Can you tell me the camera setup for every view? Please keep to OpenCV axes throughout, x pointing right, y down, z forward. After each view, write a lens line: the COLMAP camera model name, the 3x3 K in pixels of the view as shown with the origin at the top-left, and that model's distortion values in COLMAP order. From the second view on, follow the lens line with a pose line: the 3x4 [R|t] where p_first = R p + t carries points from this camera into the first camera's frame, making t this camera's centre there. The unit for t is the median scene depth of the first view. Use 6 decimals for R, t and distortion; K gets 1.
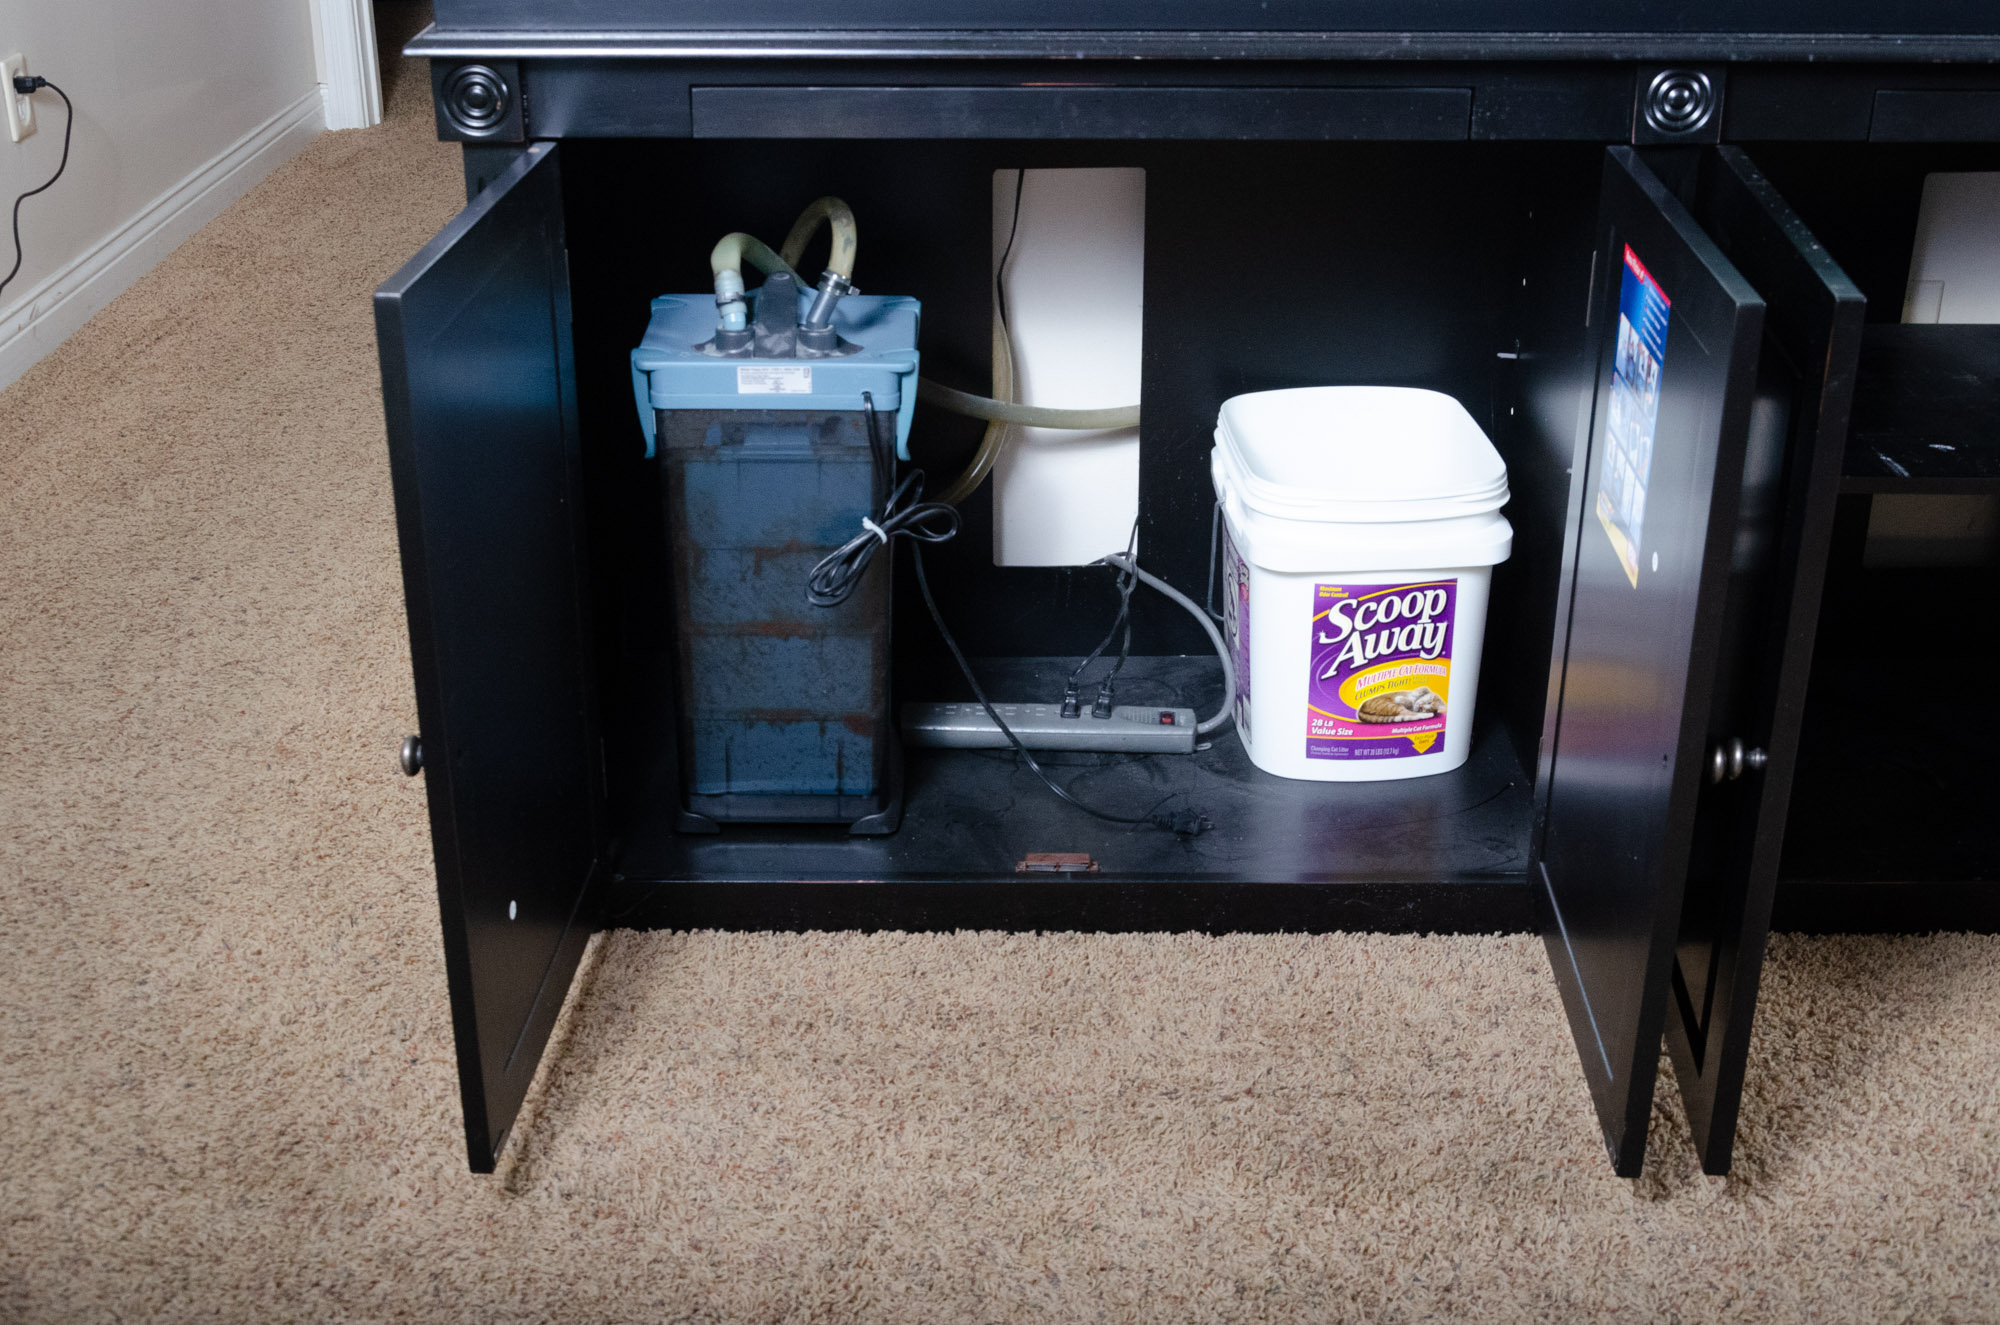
lens RADIAL K [[2372.4, 0, 1002.6], [0, 2372.4, 657.2], [0, 0, 1]] dist [-0.058683, 0.000000]
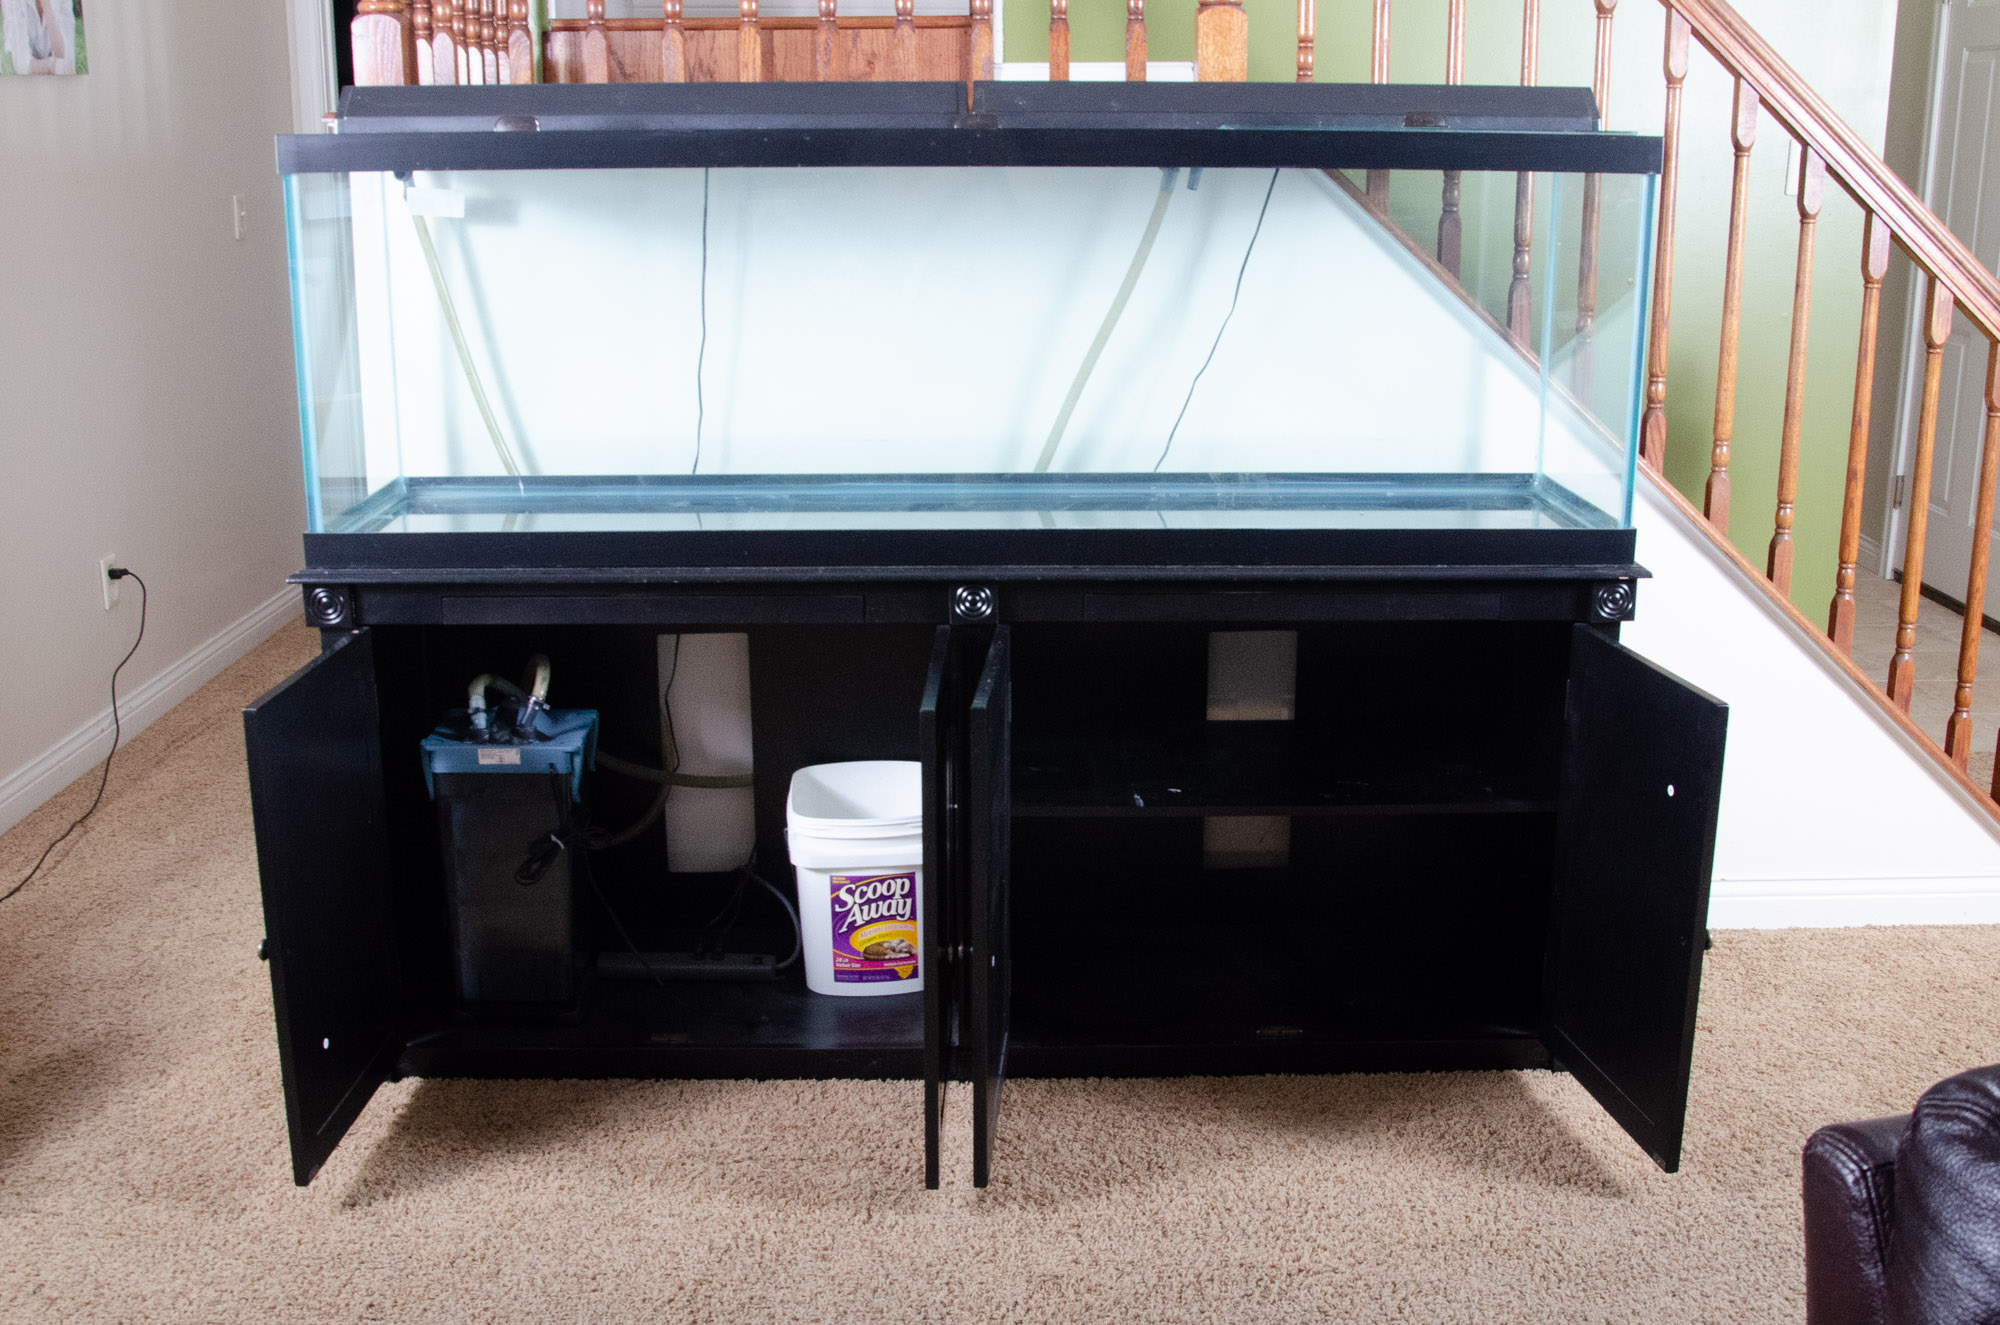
lens RADIAL K [[1971.8, 0, 988.8], [0, 1971.8, 667.0], [0, 0, 1]] dist [-0.111561, 0.000000]
pose [[0.999702, -0.004484, 0.023984, 0.213630], [0.008547, 0.985048, -0.172068, 0.066012], [-0.022854, 0.172222, 0.984793, -0.422088]]
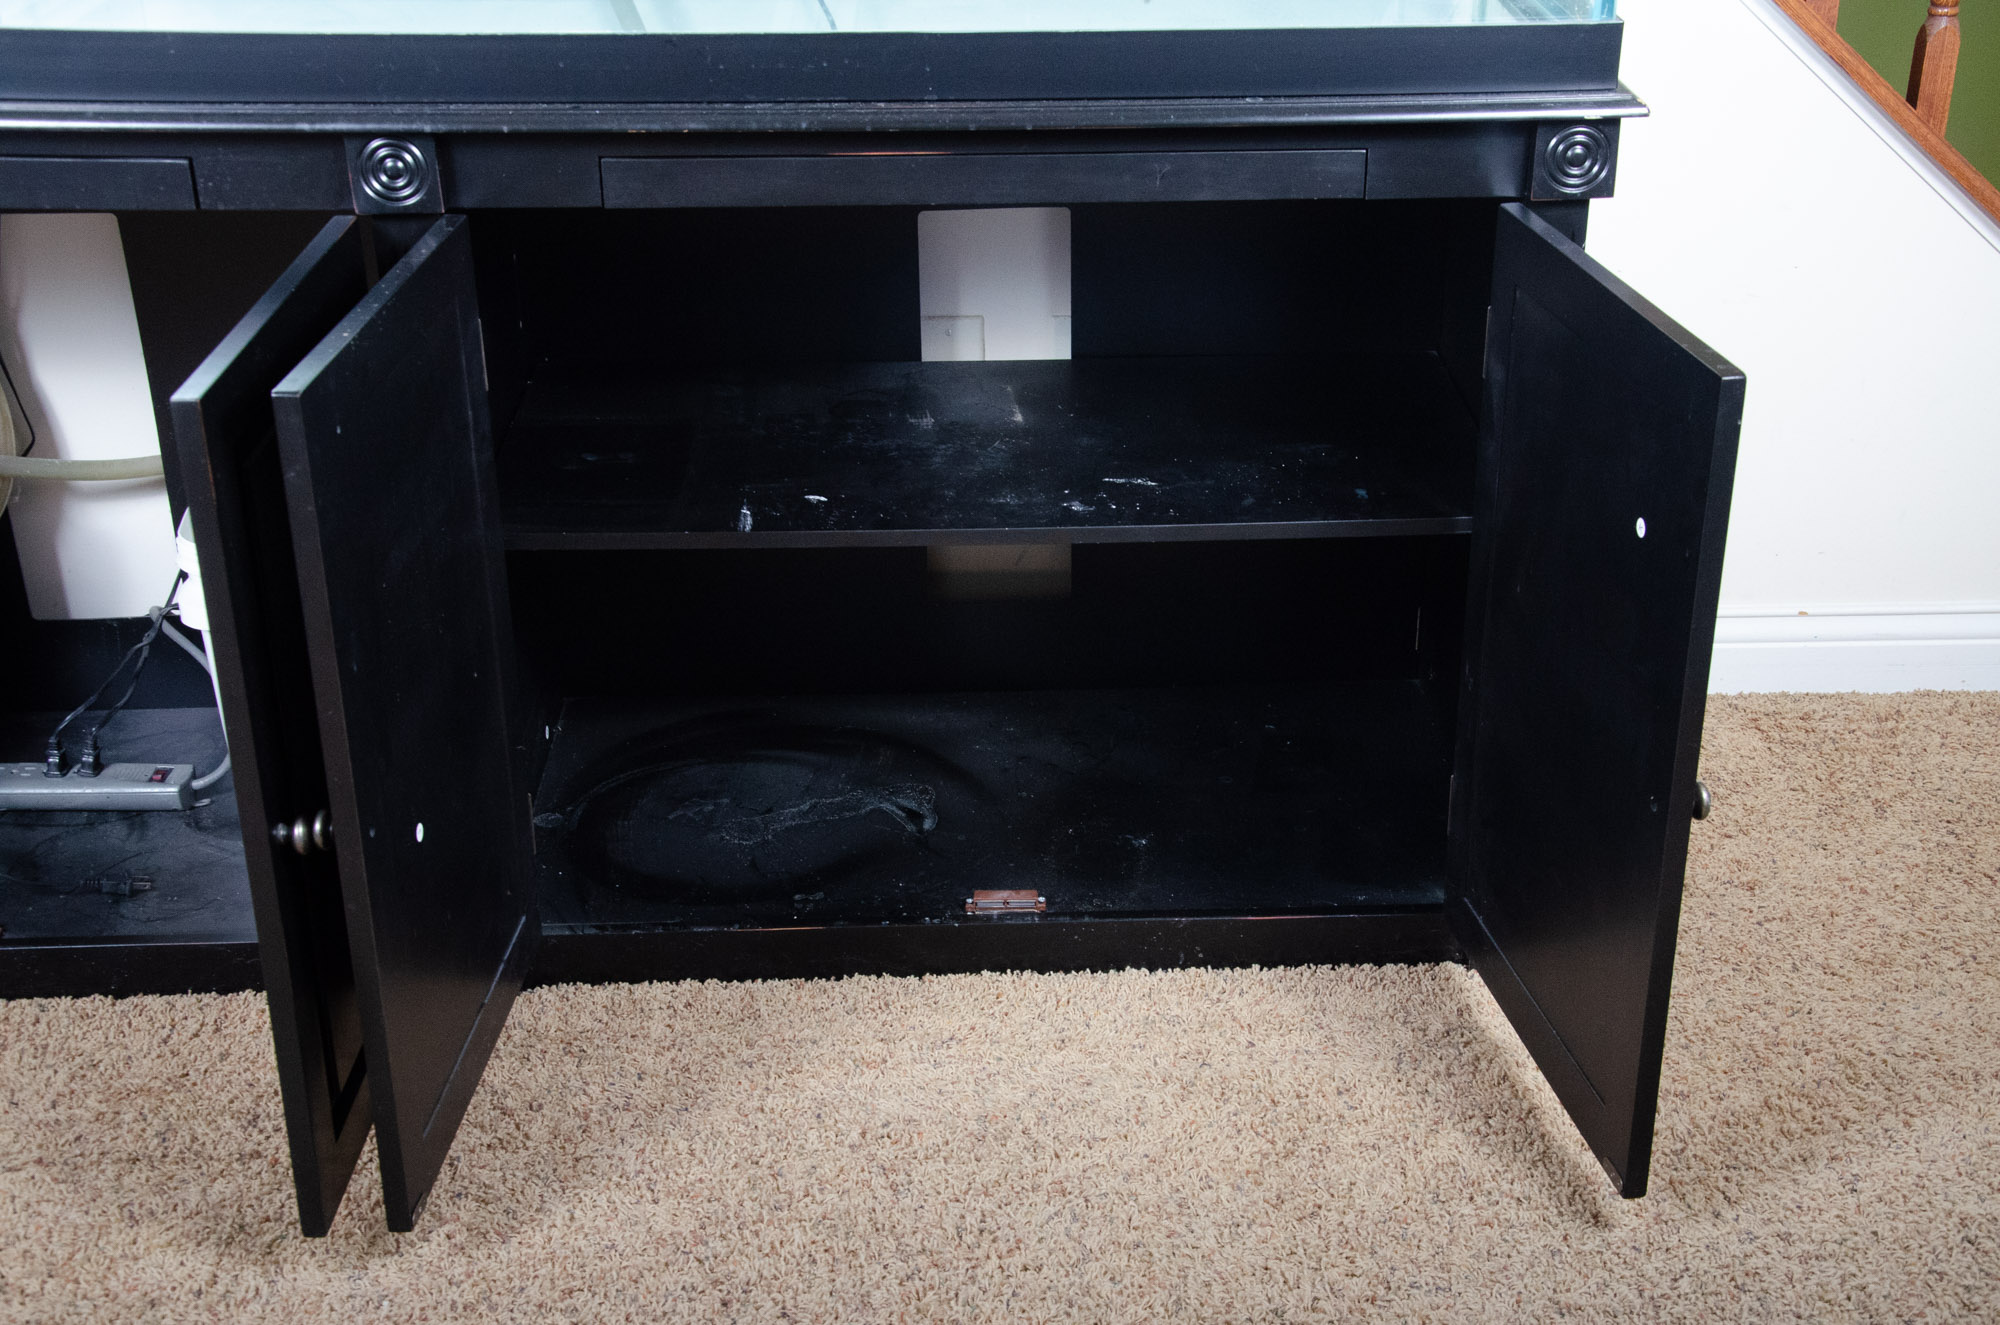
lens RADIAL K [[2543.0, 0, 1018.8], [0, 2543.0, 671.7], [0, 0, 1]] dist [0.072233, 0.000000]
pose [[0.998839, -0.019227, 0.044178, 0.409528], [0.018876, 0.999787, 0.008348, -0.021079], [-0.044330, -0.007505, 0.998989, -0.090420]]
